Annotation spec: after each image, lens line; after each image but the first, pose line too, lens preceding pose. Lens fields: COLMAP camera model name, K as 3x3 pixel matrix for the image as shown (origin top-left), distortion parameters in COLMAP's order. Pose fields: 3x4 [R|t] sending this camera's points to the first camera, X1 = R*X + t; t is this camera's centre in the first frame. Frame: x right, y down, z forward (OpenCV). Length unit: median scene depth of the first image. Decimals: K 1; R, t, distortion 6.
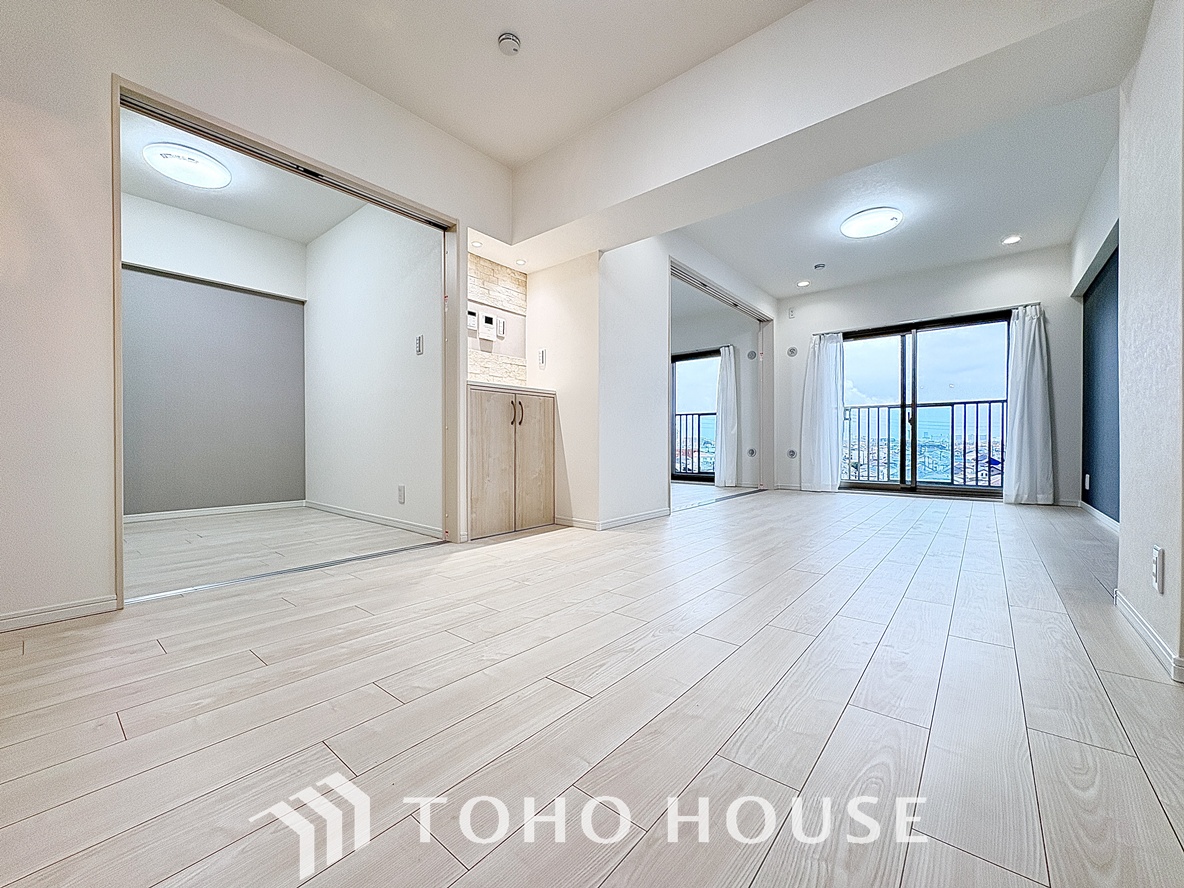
lens RADIAL K [[471.6, 0, 592.9], [0, 471.6, 444.8], [0, 0, 1]] dist [0.000743, -0.000267]
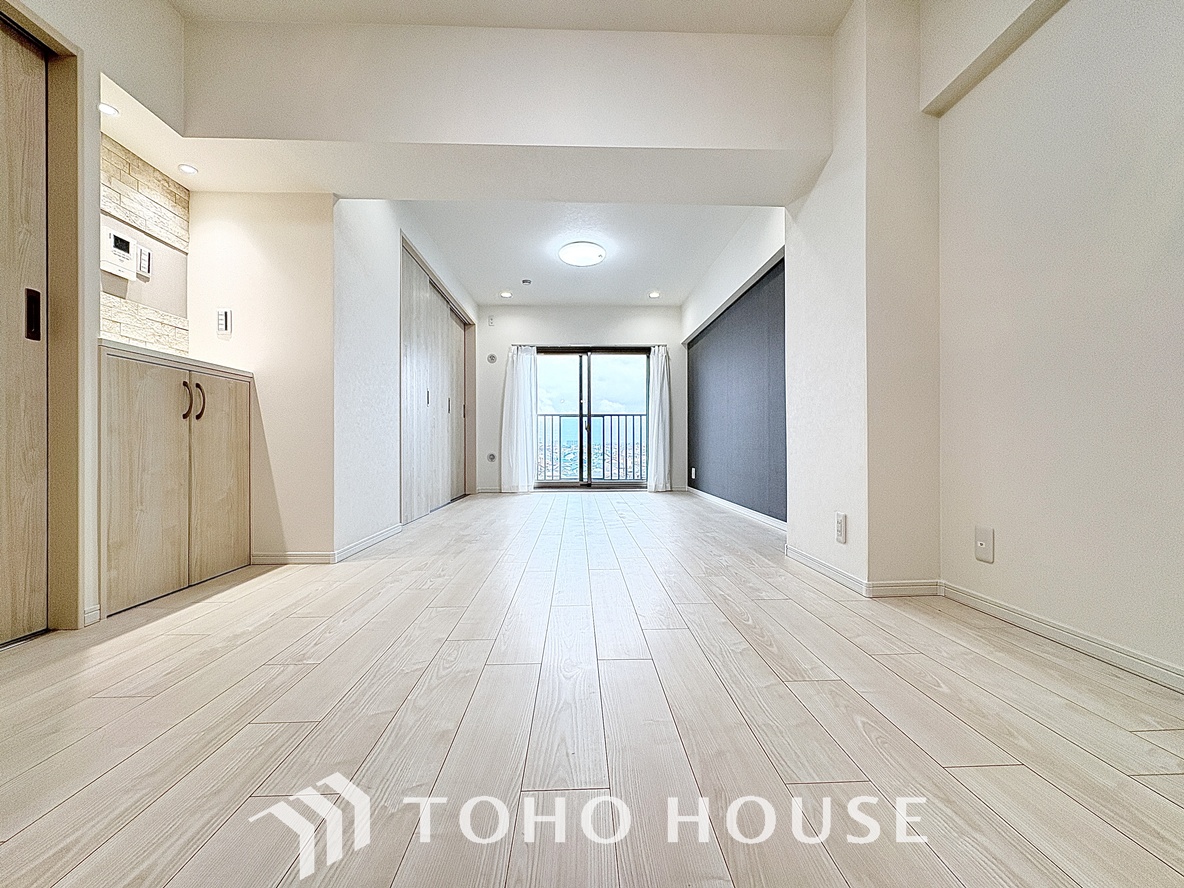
lens RADIAL K [[471.6, 0, 592.9], [0, 471.6, 444.8], [0, 0, 1]] dist [0.000743, -0.000267]
pose [[0.746332, 0.000256, 0.665574, -0.160628], [0.005721, 0.999961, -0.006800, -0.000487], [-0.665549, 0.008883, 0.746301, 0.141392]]
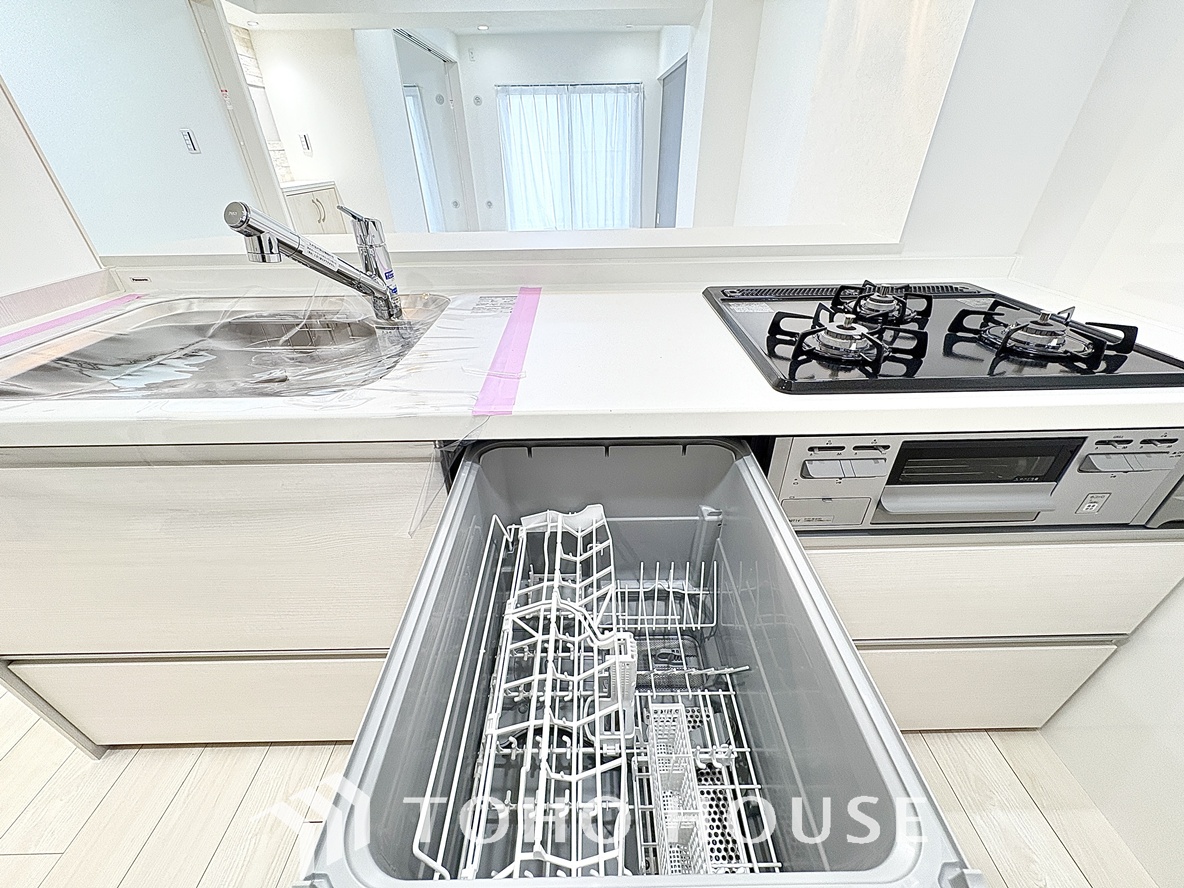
lens RADIAL K [[471.6, 0, 592.9], [0, 471.6, 444.8], [0, 0, 1]] dist [0.000743, -0.000267]
pose [[0.759963, -0.355137, 0.544366, -0.419840], [0.013958, 0.846253, 0.532598, -0.163856], [-0.649816, -0.397156, 0.648078, -0.337523]]
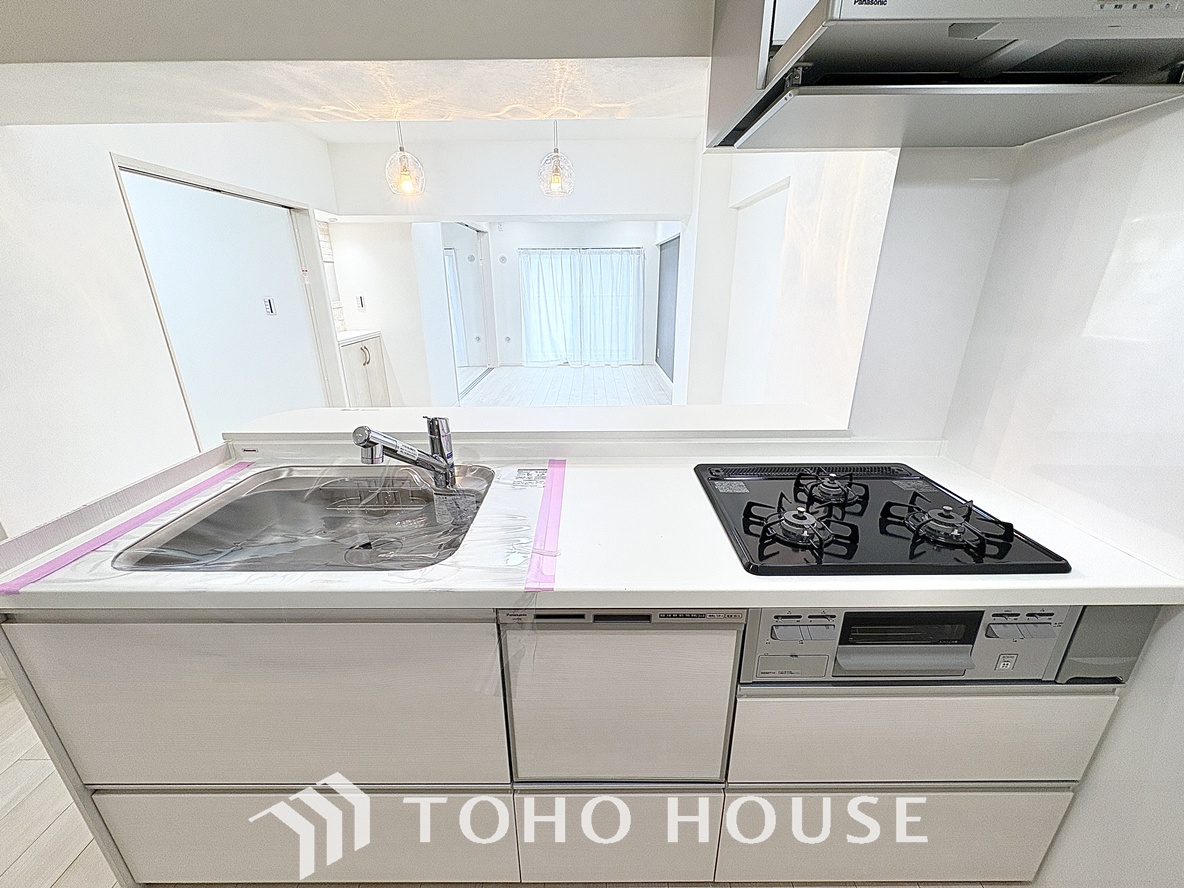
lens RADIAL K [[471.6, 0, 592.9], [0, 471.6, 444.8], [0, 0, 1]] dist [0.000743, -0.000267]
pose [[0.767679, -0.215298, 0.603586, -0.457479], [0.006155, 0.944308, 0.329005, -0.230506], [-0.640805, -0.248856, 0.726250, -0.369517]]
